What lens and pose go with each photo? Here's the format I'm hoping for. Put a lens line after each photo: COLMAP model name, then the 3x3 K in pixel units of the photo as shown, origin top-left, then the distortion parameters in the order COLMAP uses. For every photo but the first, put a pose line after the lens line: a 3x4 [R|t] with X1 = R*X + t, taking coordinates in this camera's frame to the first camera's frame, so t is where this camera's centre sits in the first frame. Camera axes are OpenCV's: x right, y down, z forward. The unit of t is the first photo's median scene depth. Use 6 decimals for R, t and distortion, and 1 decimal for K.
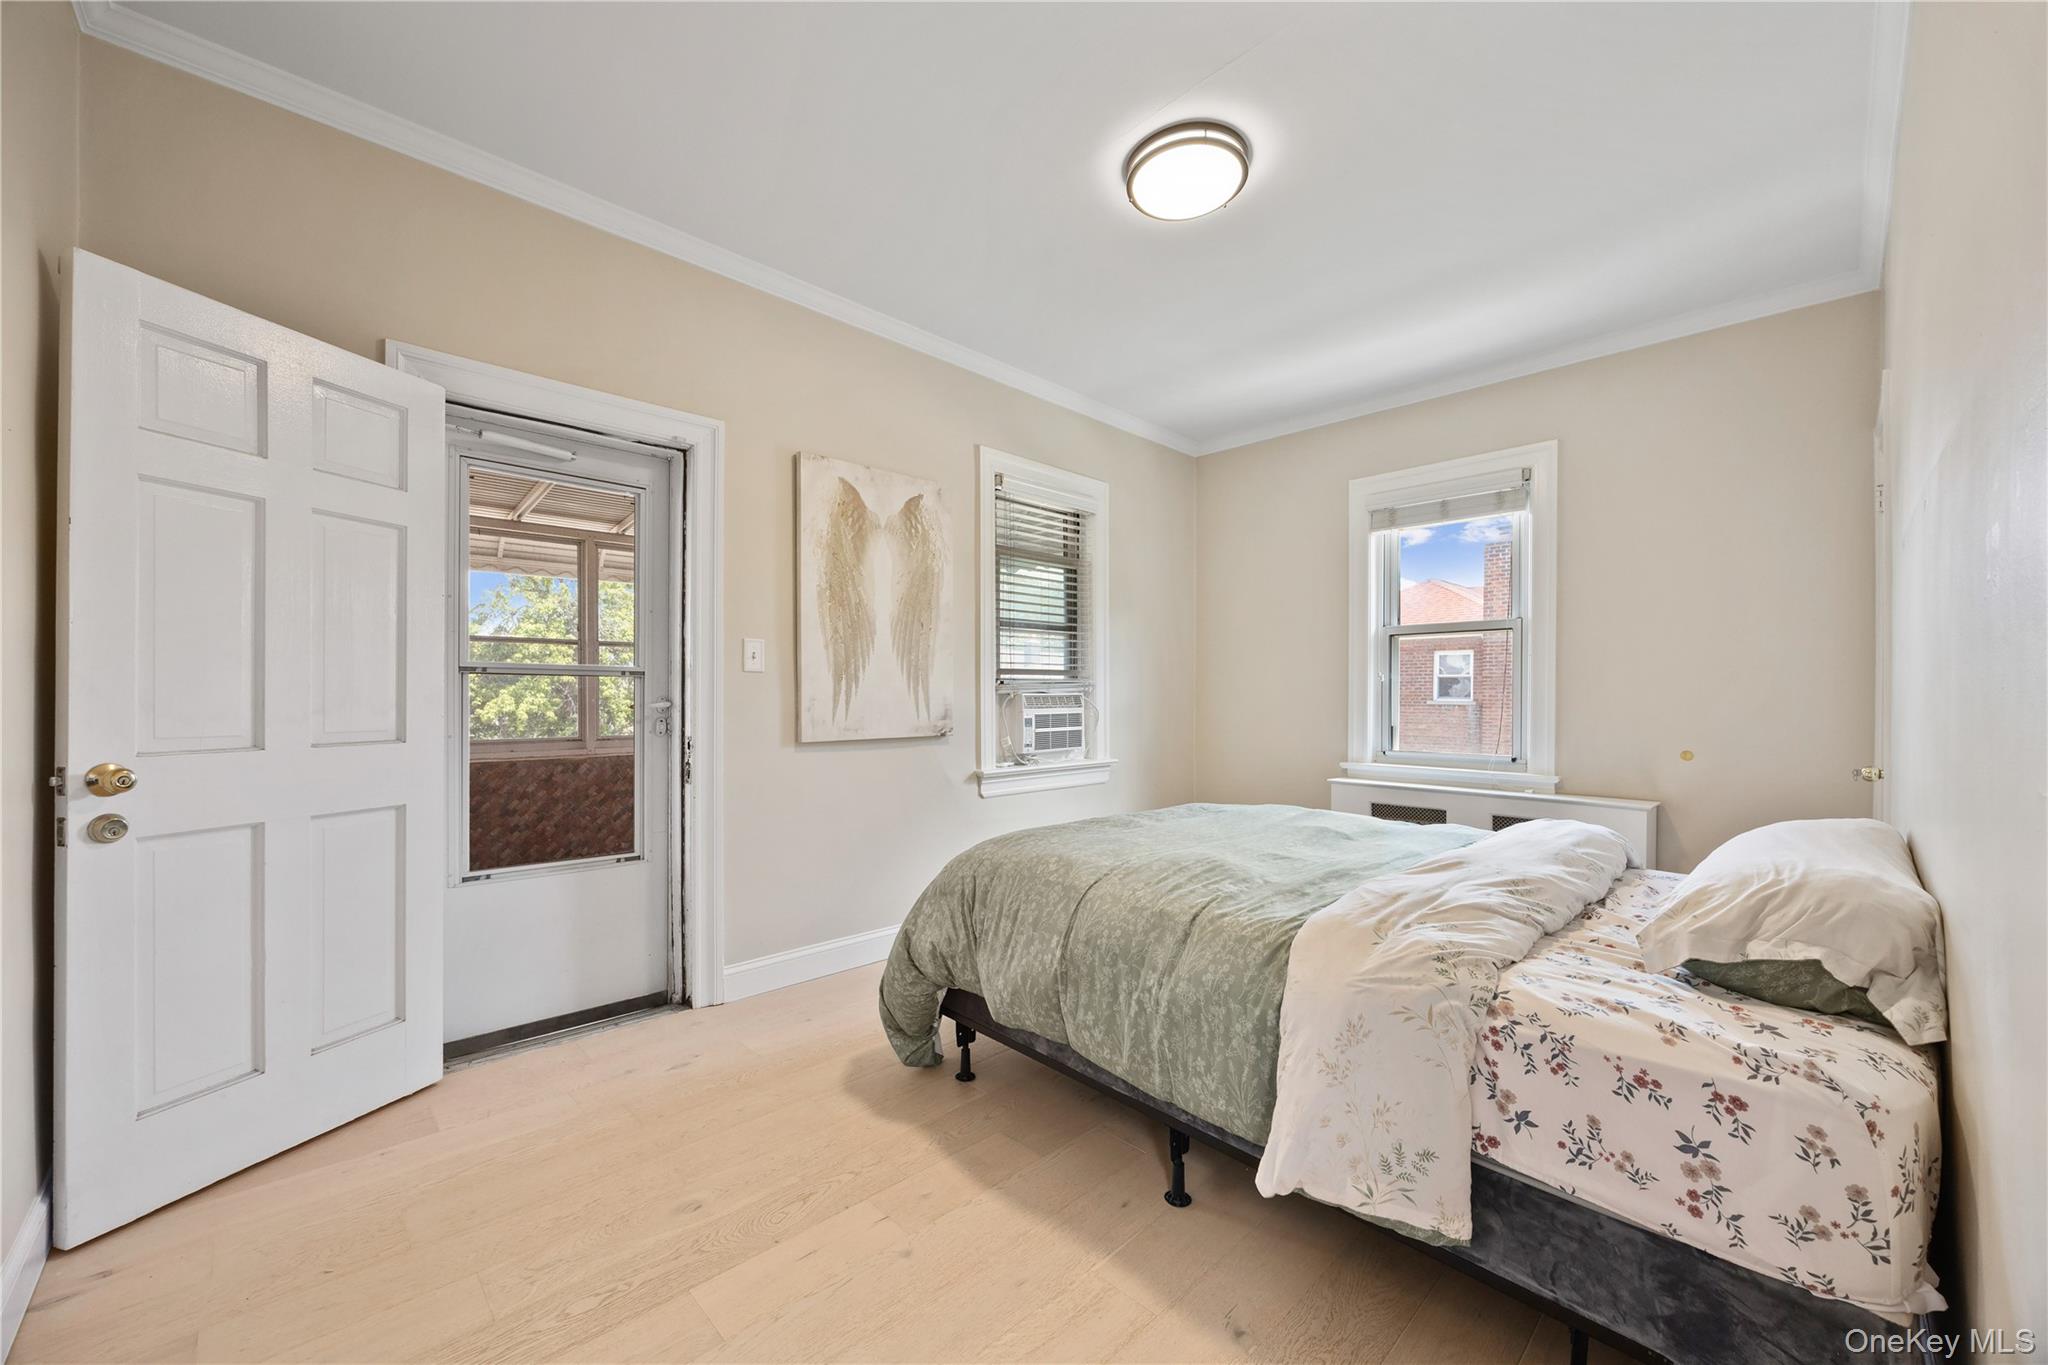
lens RADIAL K [[808.0, 0, 1018.3], [0, 808.0, 691.5], [0, 0, 1]] dist [0.000654, 0.000052]
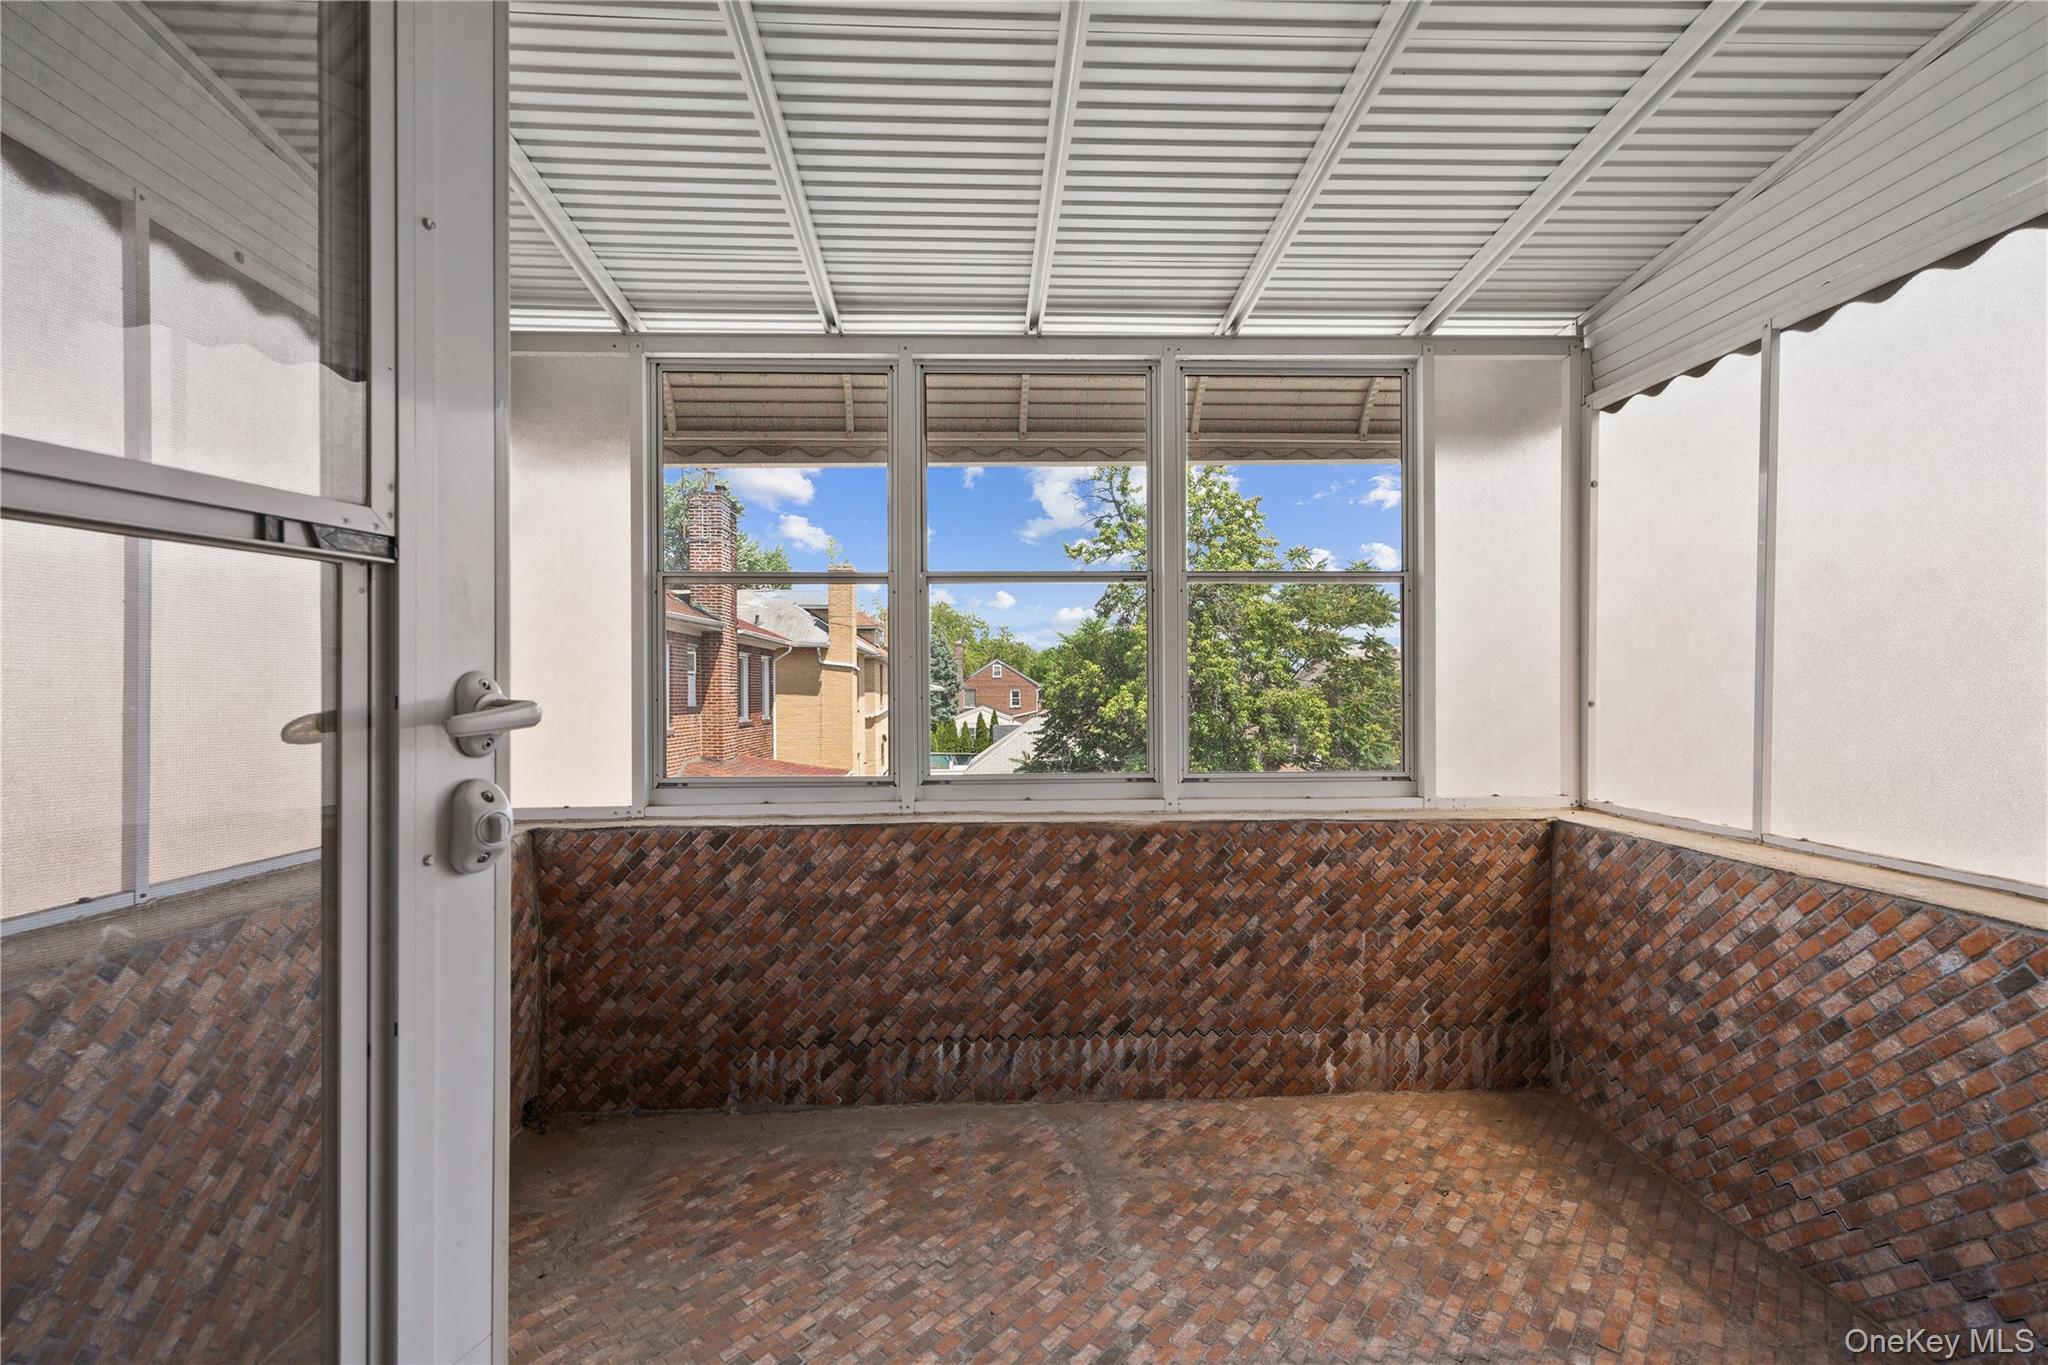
lens RADIAL K [[808.0, 0, 1032.2], [0, 808.0, 690.4], [0, 0, 1]] dist [0.000654, 0.000052]
pose [[0.754024, -0.001018, -0.656847, -0.294879], [0.001729, 0.999998, 0.000436, 0.006523], [0.656845, -0.001464, 0.754024, 0.622543]]
